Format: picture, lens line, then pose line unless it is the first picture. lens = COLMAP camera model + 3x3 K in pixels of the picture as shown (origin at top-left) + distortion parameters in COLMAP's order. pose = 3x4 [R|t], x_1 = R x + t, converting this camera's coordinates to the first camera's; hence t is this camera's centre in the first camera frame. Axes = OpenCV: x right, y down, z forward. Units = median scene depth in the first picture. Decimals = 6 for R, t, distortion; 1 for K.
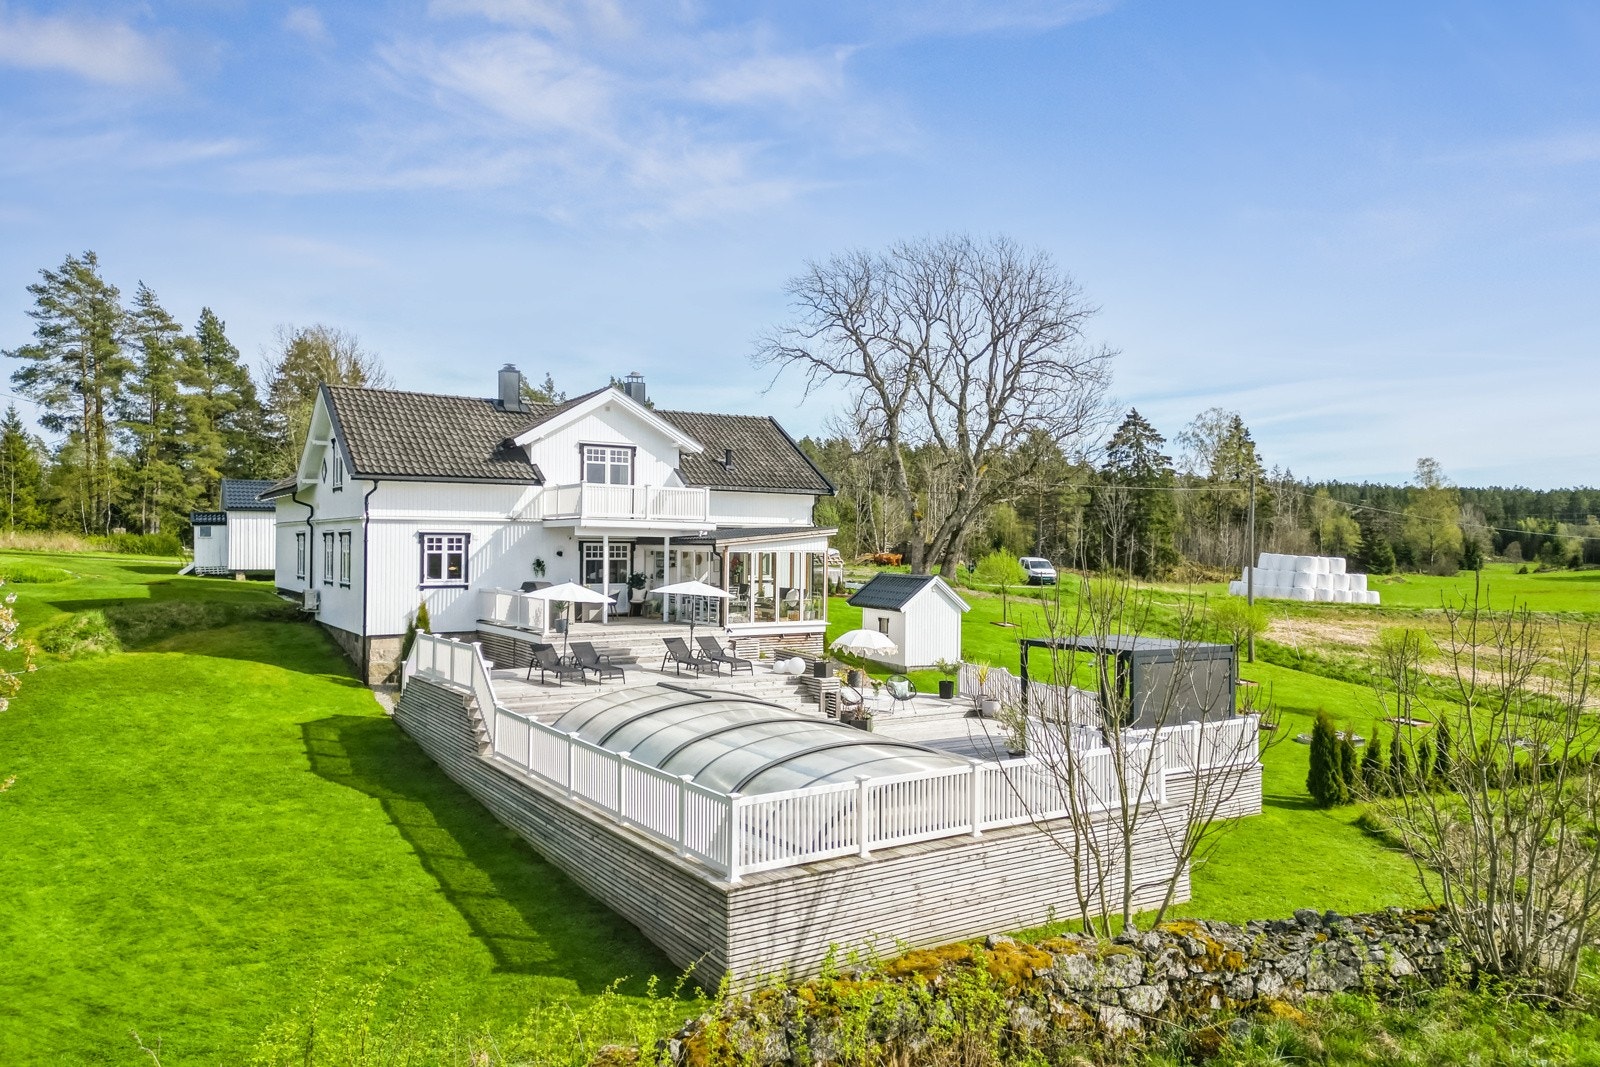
lens RADIAL K [[1120.5, 0, 790.4], [0, 1120.5, 537.0], [0, 0, 1]] dist [0.053390, -0.031349]
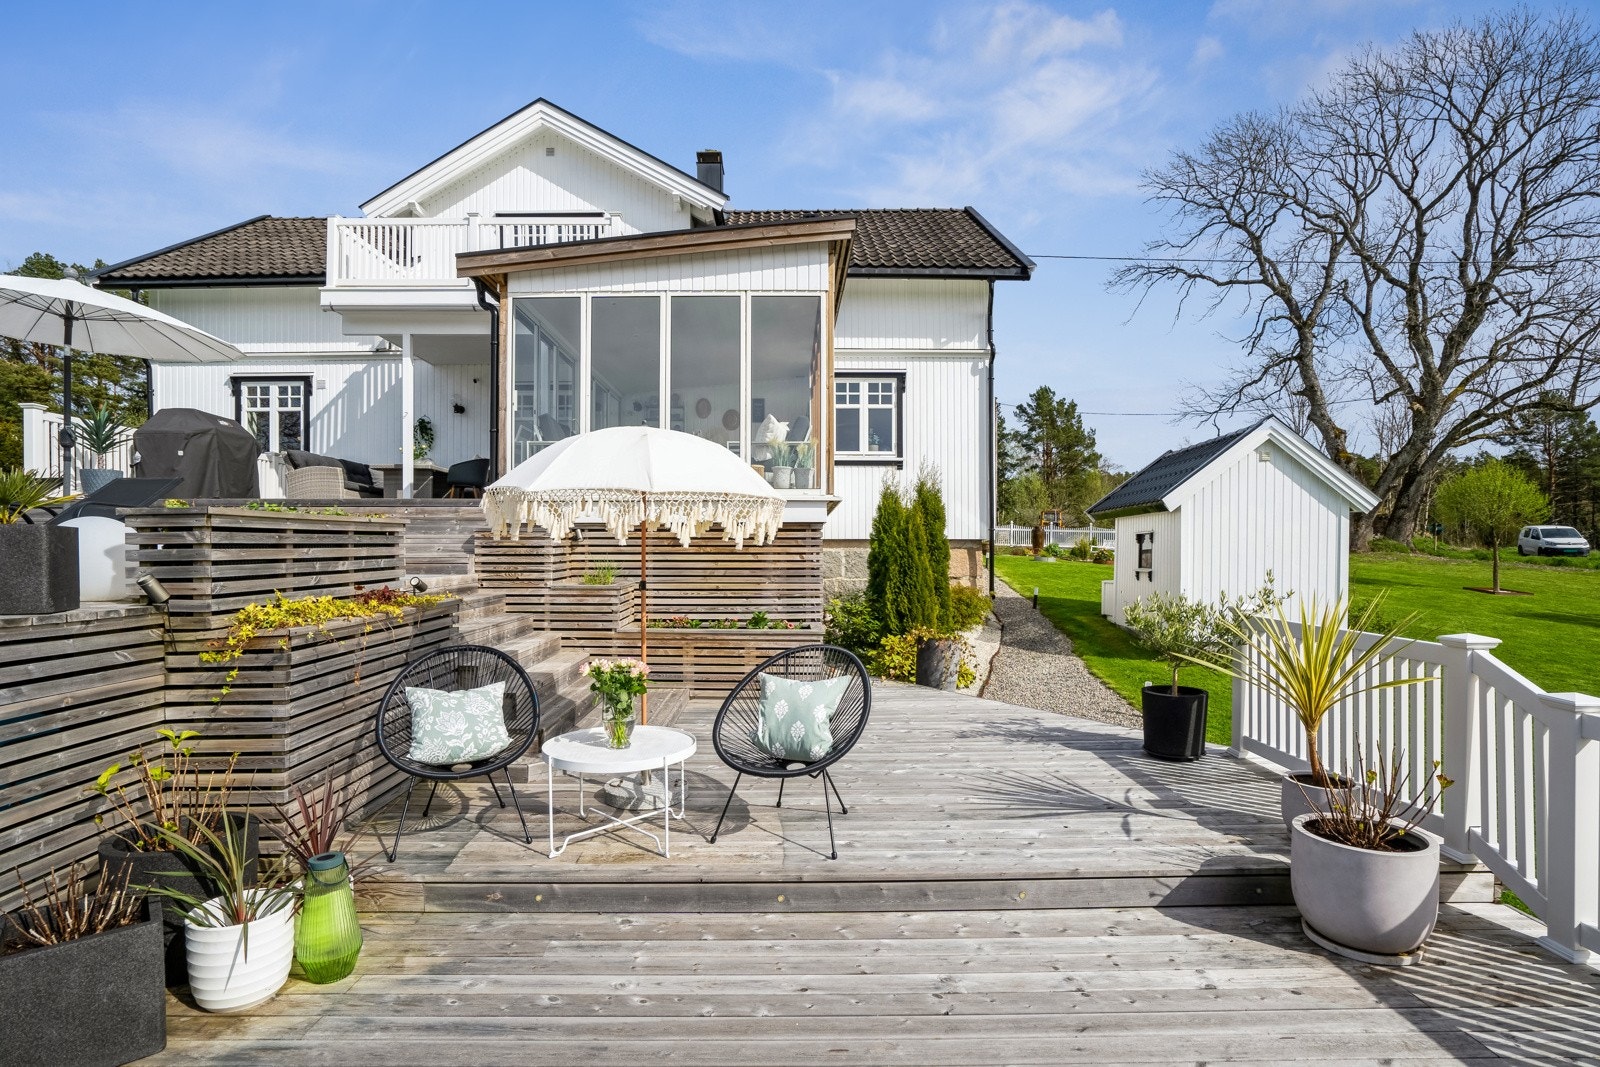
lens RADIAL K [[782.2, 0, 800.6], [0, 782.2, 561.6], [0, 0, 1]] dist [-0.015687, 0.000127]
pose [[0.854371, -0.005459, -0.519634, 0.121104], [0.008905, 0.999952, 0.004136, 0.076311], [0.519586, -0.008161, 0.854379, 0.628540]]
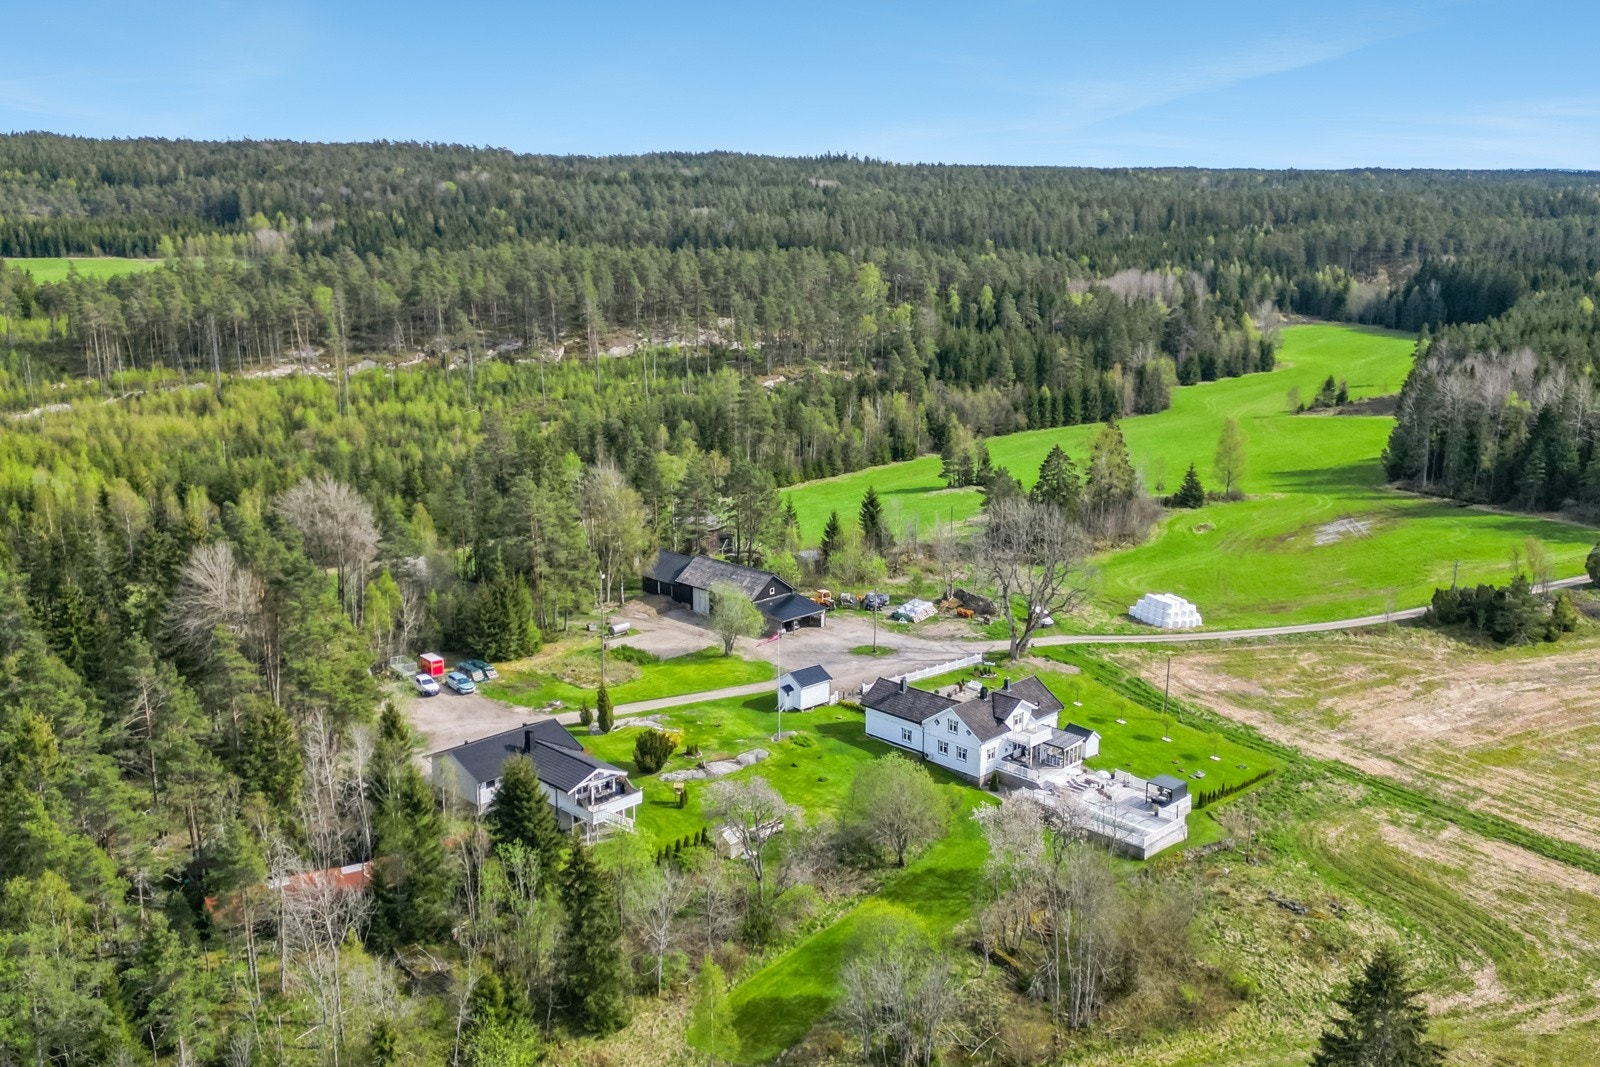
lens RADIAL K [[1432.6, 0, 801.8], [0, 1432.6, 521.7], [0, 0, 1]] dist [0.050074, -0.033090]
pose [[0.974405, -0.049446, 0.219295, -1.577205], [0.002928, 0.978219, 0.207554, -1.421091], [-0.224781, -0.201599, 0.953326, -2.699853]]
